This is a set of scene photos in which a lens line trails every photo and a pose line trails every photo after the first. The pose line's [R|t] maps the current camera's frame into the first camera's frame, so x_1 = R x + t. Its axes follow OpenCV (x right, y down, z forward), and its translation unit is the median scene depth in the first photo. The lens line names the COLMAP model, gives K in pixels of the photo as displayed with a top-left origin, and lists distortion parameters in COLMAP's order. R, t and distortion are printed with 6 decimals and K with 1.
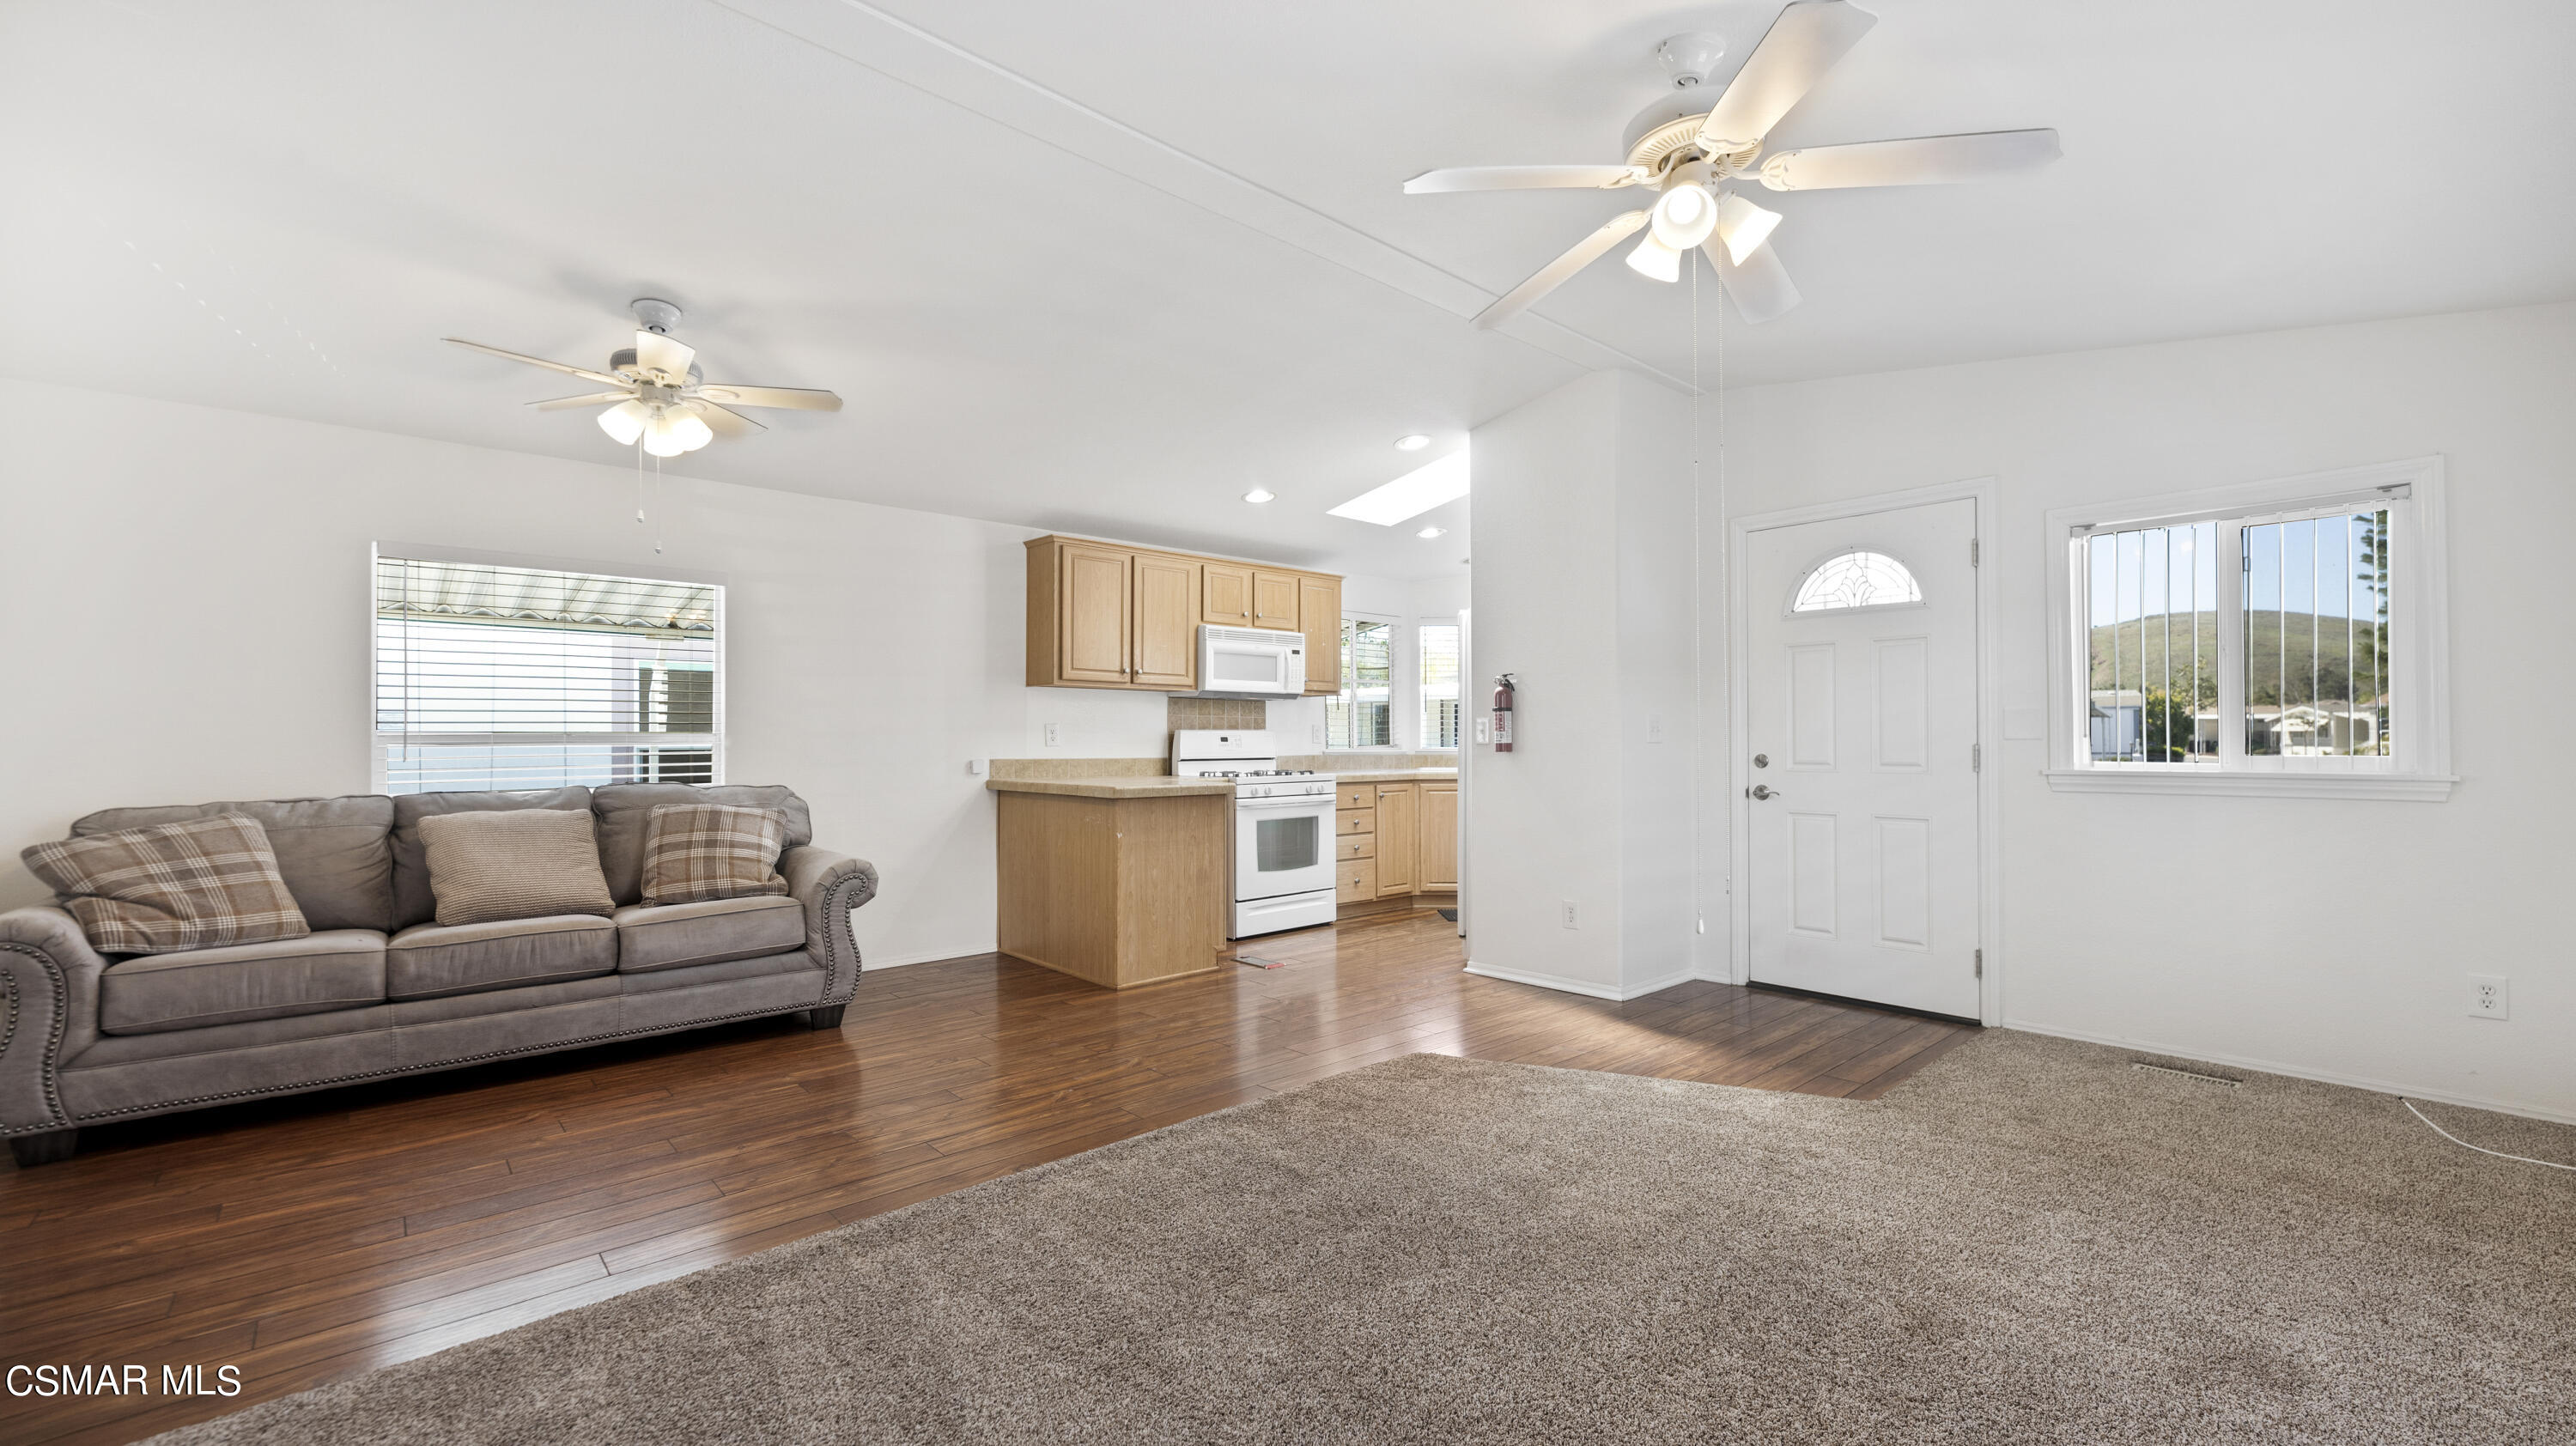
lens RADIAL K [[1054.0, 0, 1337.1], [0, 1054.0, 727.4], [0, 0, 1]] dist [-0.000358, -0.000480]
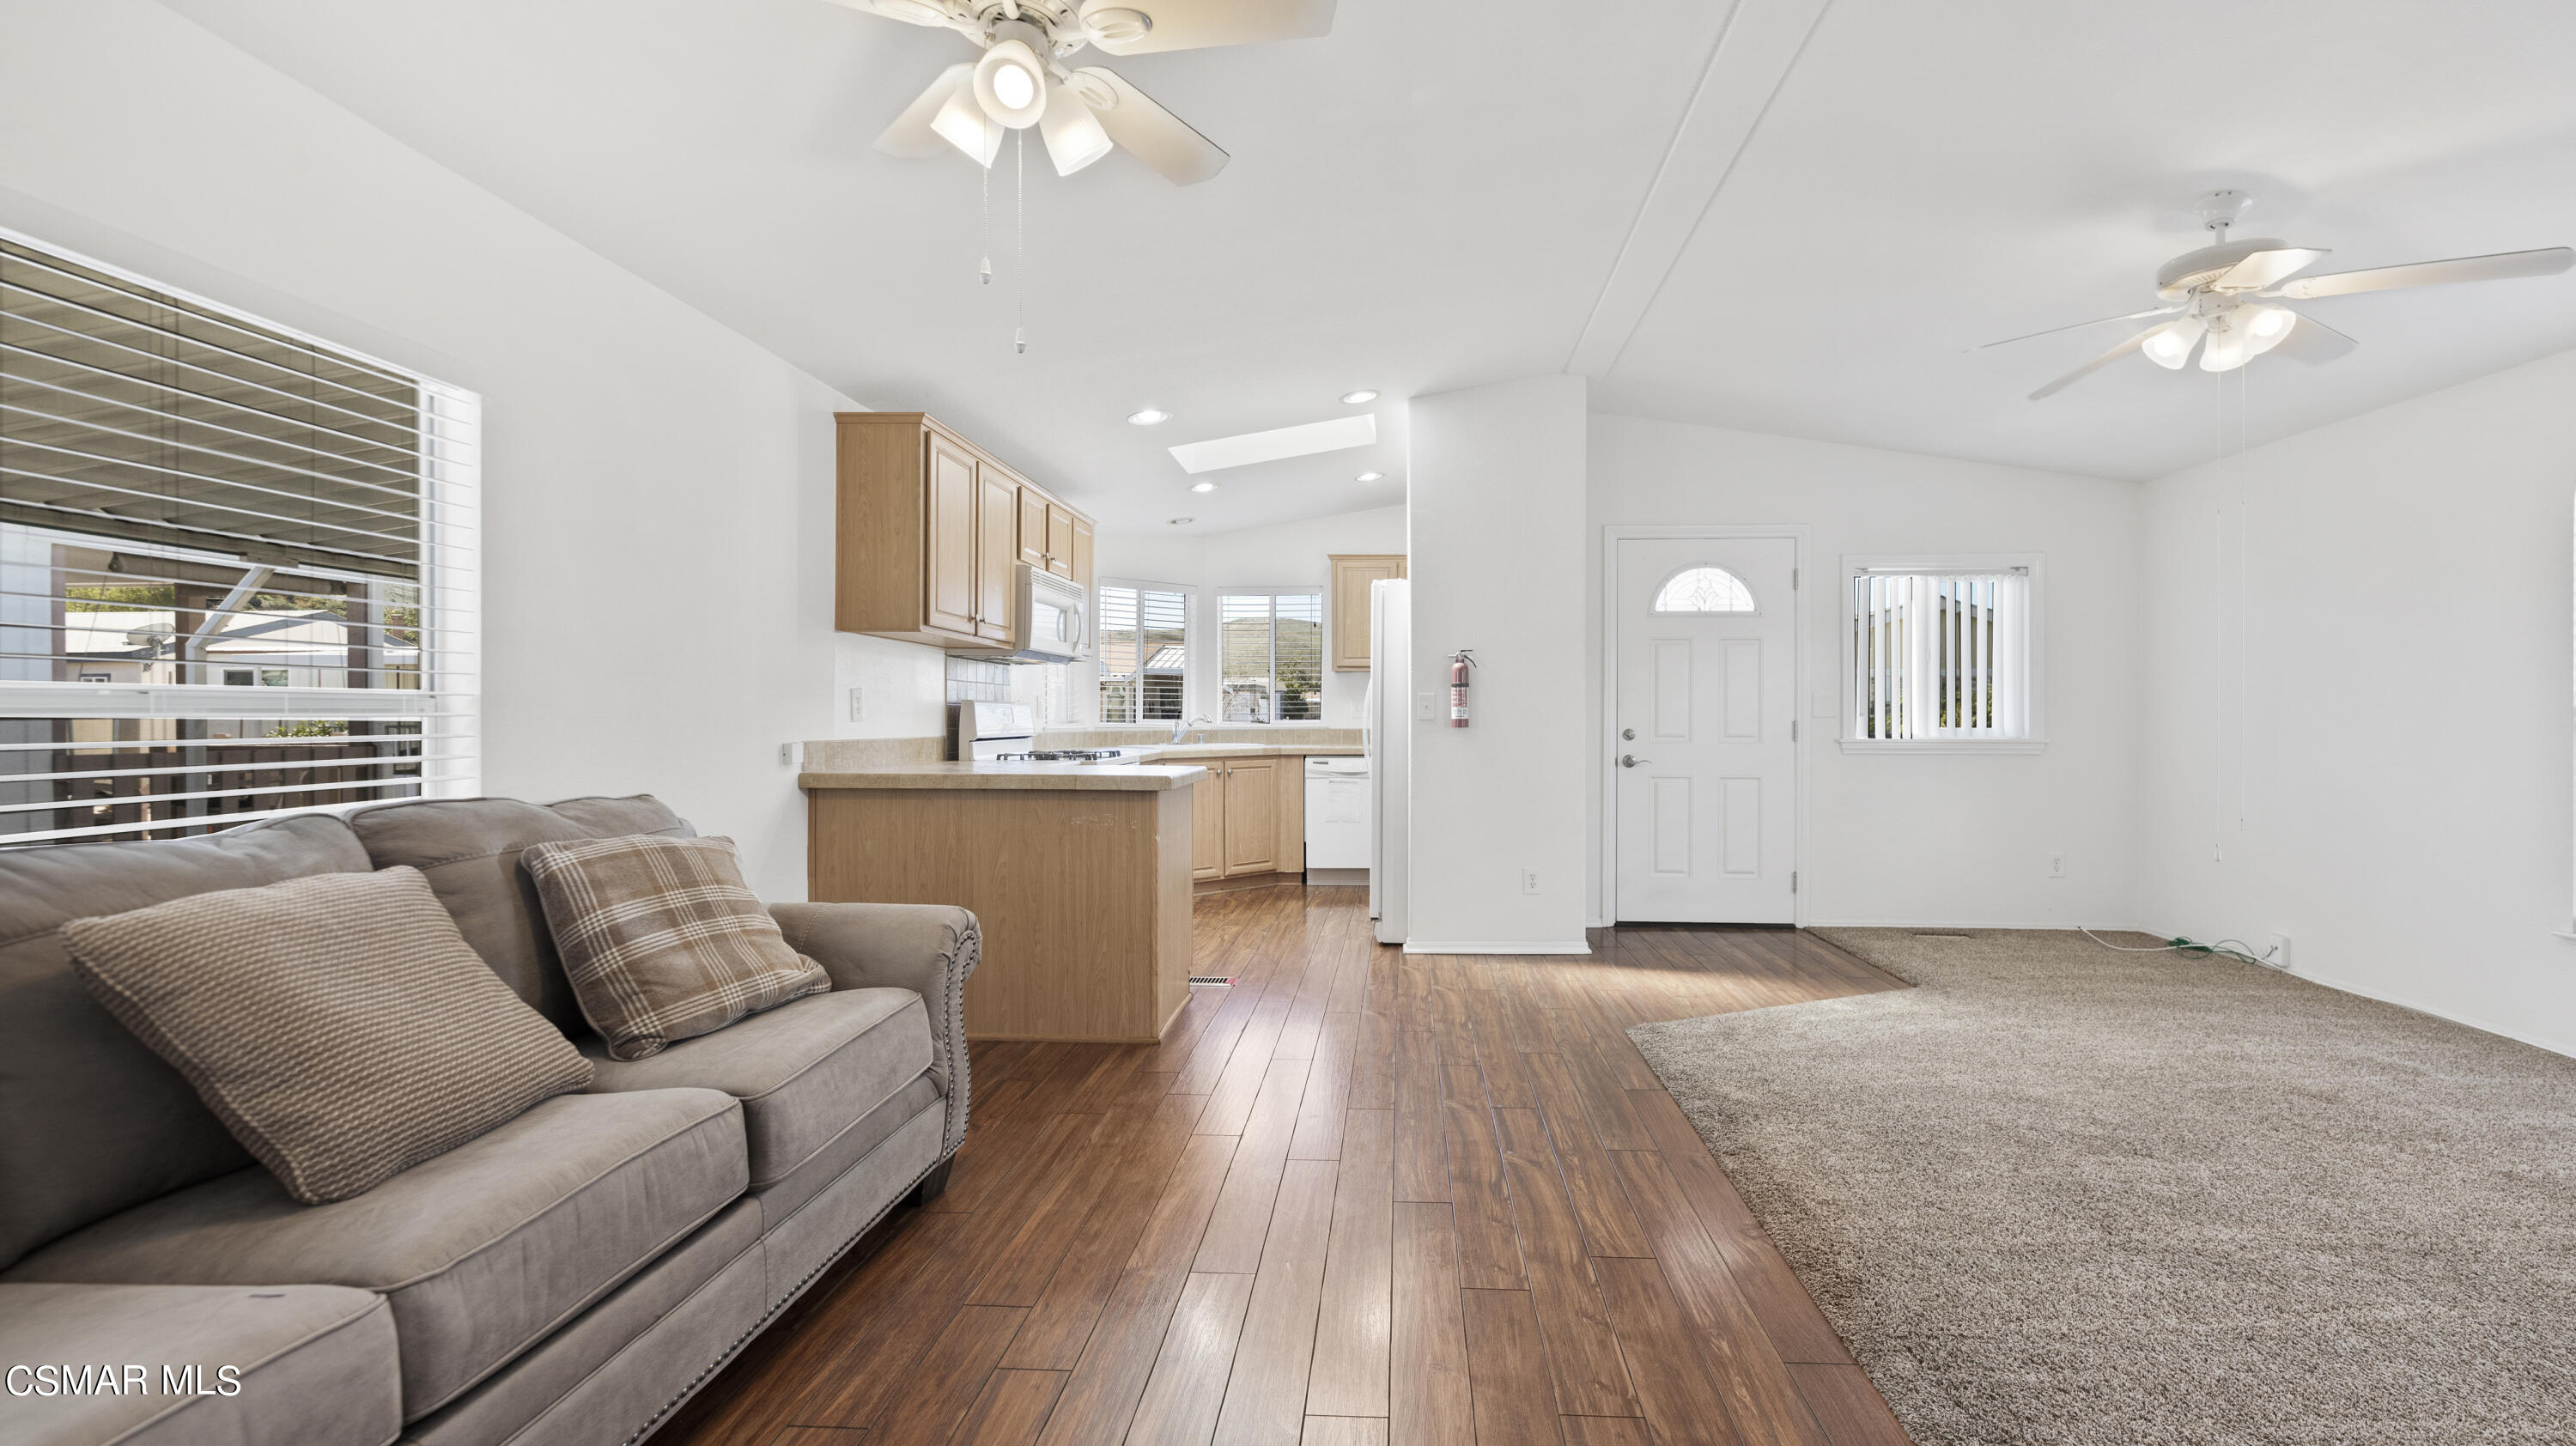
lens RADIAL K [[1043.2, 0, 1336.4], [0, 1043.2, 720.0], [0, 0, 1]] dist [0.001698, -0.004373]
pose [[0.727701, 0.002214, 0.685891, -0.627690], [-0.013287, 0.999853, 0.010869, 0.006759], [-0.685766, -0.017022, 0.727623, 0.366370]]
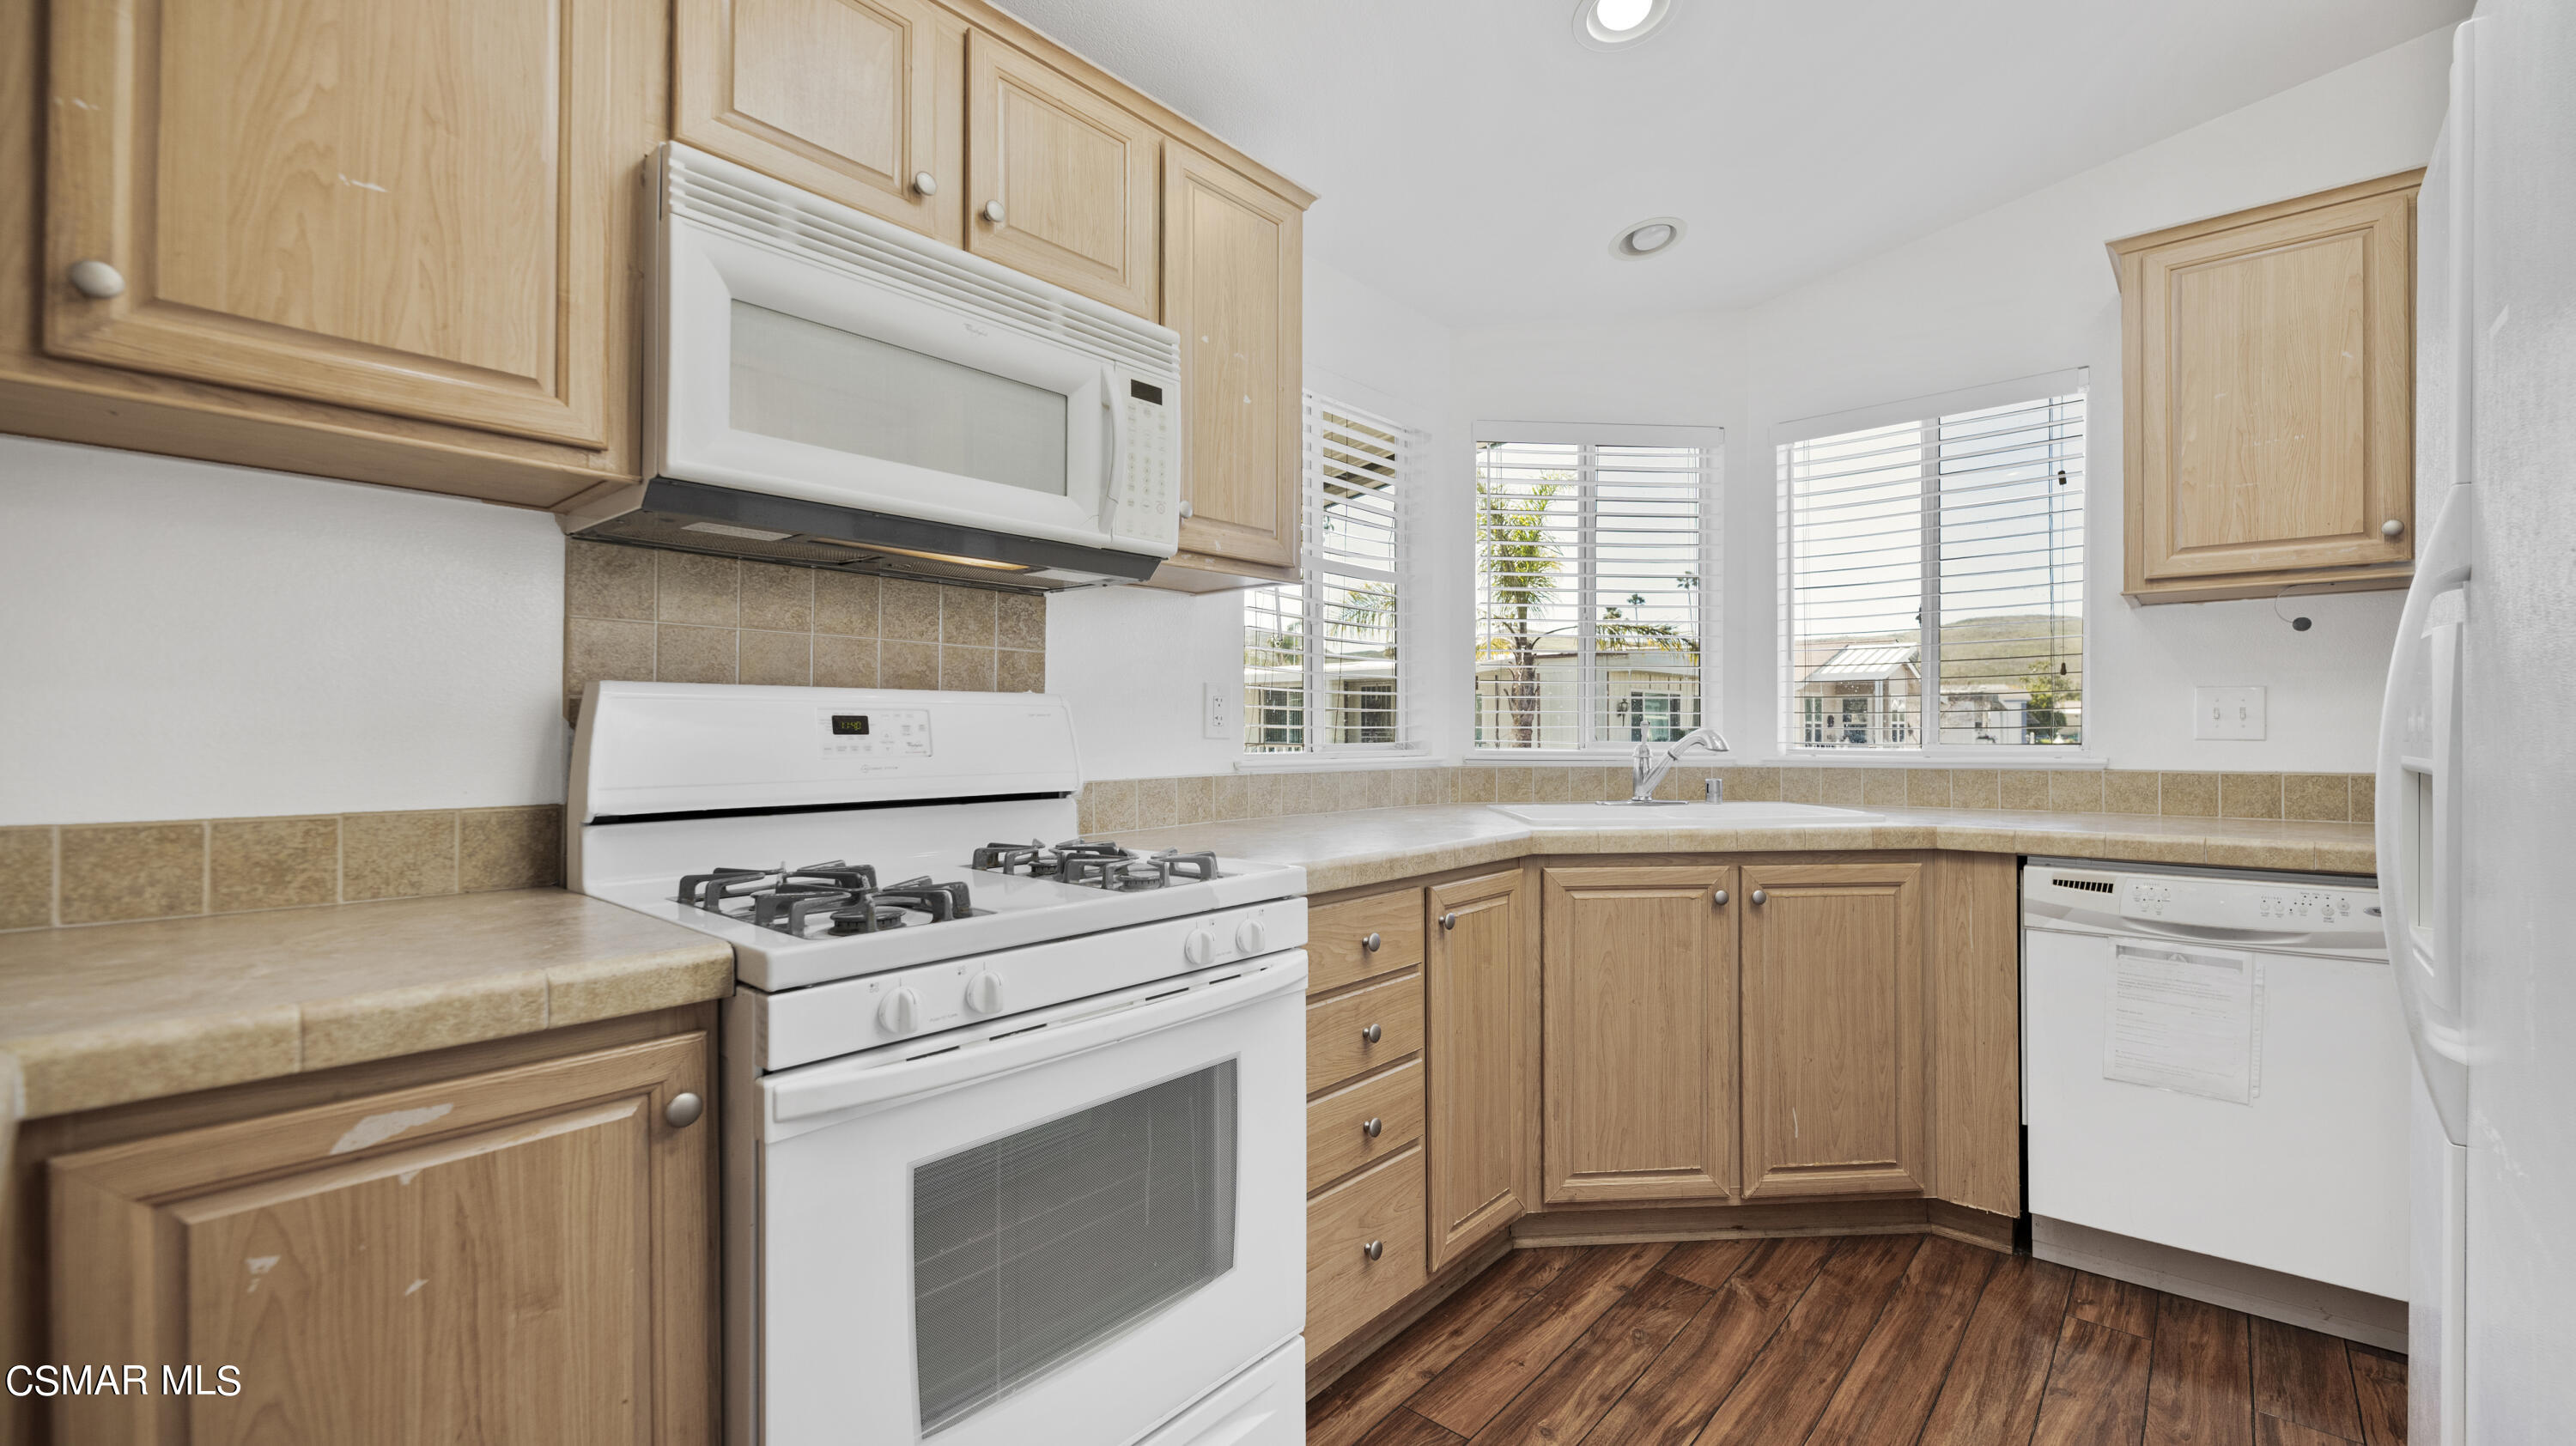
lens RADIAL K [[1054.0, 0, 1337.1], [0, 1054.0, 727.4], [0, 0, 1]] dist [-0.000358, -0.000480]
pose [[0.992384, 0.004865, 0.123084, -0.033234], [-0.005984, 0.999944, 0.008723, 0.012343], [-0.123035, -0.009394, 0.992358, 1.015306]]
